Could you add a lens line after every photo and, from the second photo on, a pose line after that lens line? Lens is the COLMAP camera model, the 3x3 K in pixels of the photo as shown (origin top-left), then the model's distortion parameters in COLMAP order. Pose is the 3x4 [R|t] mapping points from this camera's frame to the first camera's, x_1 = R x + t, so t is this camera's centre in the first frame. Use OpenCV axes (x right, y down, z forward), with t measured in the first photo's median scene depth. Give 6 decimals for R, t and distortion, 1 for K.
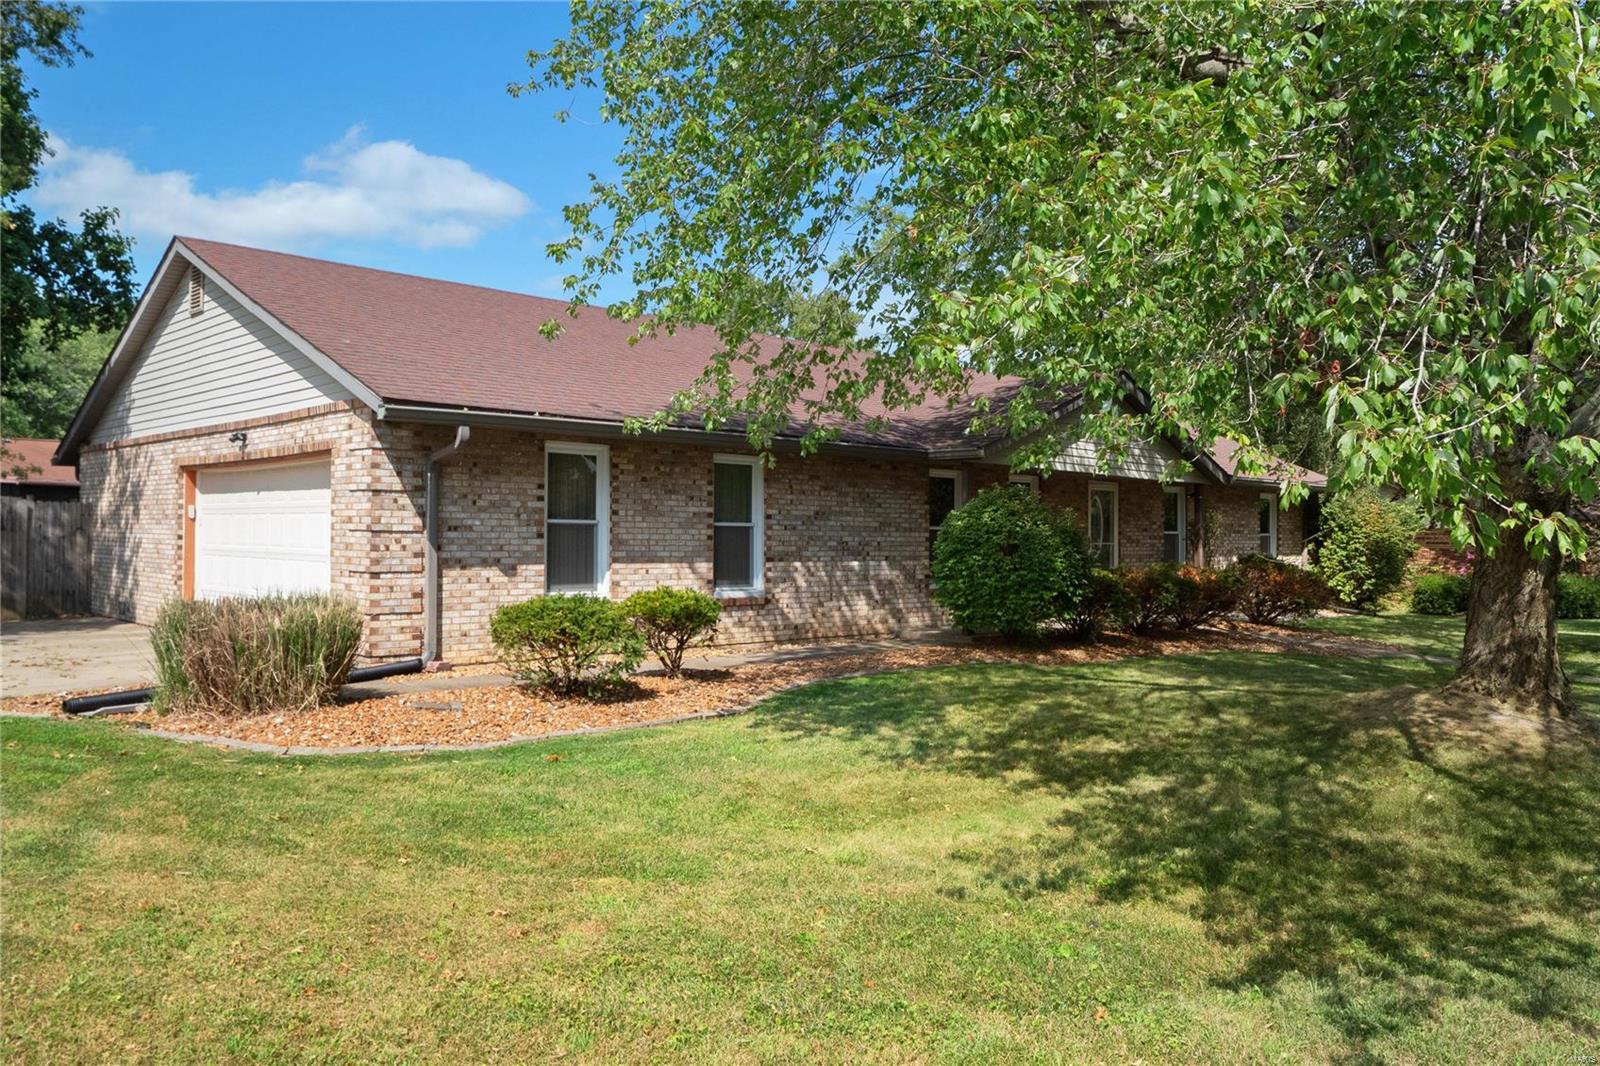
lens RADIAL K [[1206.4, 0, 802.9], [0, 1206.4, 534.1], [0, 0, 1]] dist [-0.000478, 0.000214]
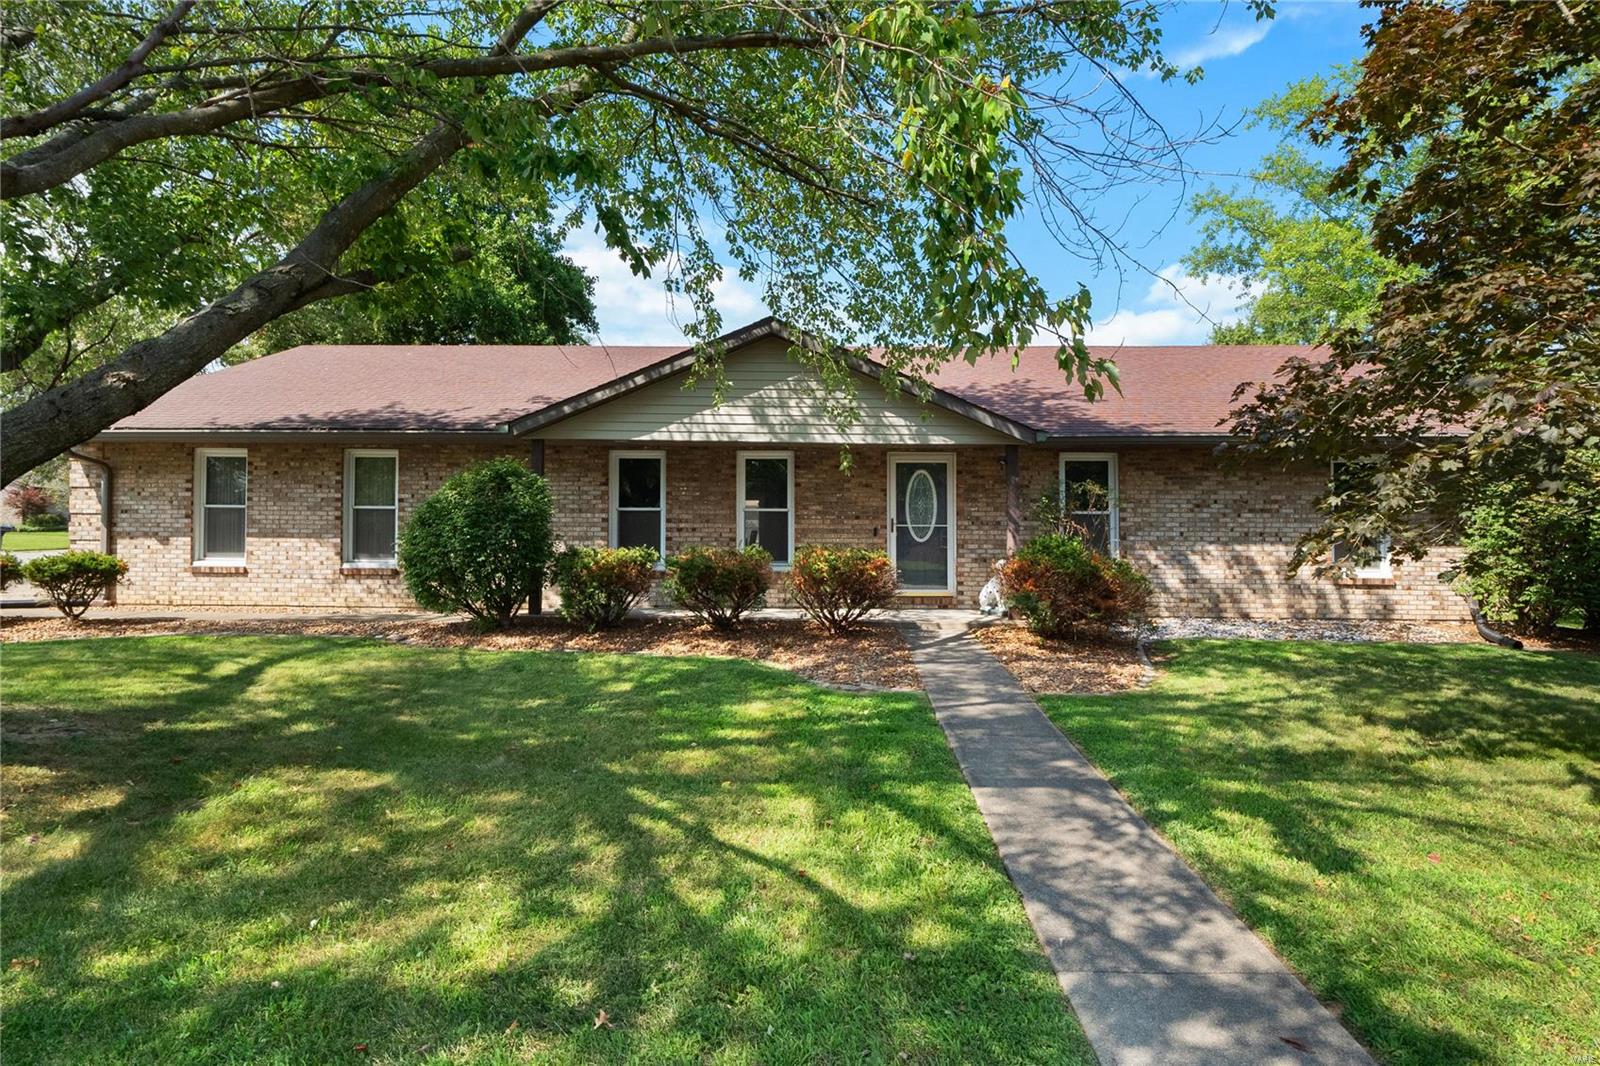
lens RADIAL K [[774.7, 0, 808.2], [0, 774.7, 523.4], [0, 0, 1]] dist [-0.001343, -0.001120]
pose [[0.685203, -0.002106, -0.728349, 0.826442], [0.000430, 0.999997, -0.002486, 0.010708], [0.728352, 0.001390, 0.685201, 0.815103]]
